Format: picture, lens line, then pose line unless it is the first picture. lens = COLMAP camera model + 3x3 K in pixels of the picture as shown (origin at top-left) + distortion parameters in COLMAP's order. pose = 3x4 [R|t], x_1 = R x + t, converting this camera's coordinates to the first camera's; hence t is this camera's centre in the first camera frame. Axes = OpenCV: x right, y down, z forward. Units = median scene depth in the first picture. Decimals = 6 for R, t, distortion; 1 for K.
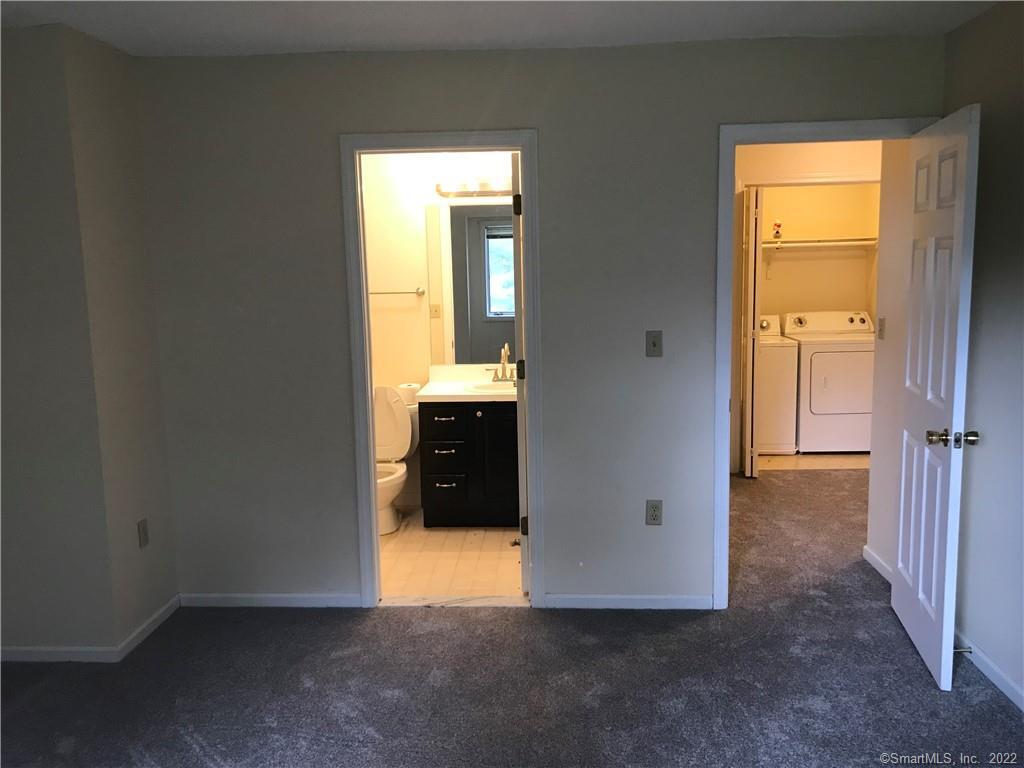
lens RADIAL K [[845.0, 0, 509.7], [0, 845.0, 381.9], [0, 0, 1]] dist [0.000455, -0.000784]
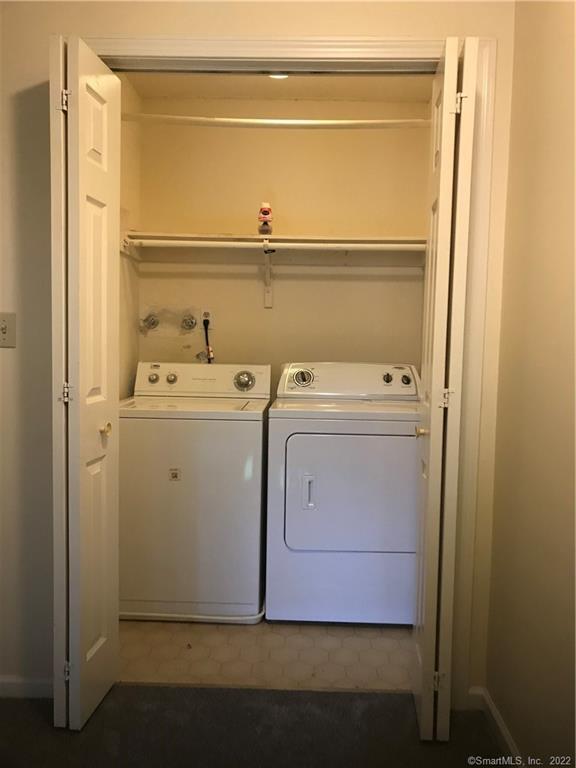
lens RADIAL K [[633.8, 0, 289.5], [0, 633.8, 385.2], [0, 0, 1]] dist [0.000455, -0.000784]
pose [[0.998387, 0.042047, 0.038139, 0.321628], [-0.039392, 0.996914, -0.067898, -0.035870], [-0.040876, 0.066287, 0.996963, 0.567200]]
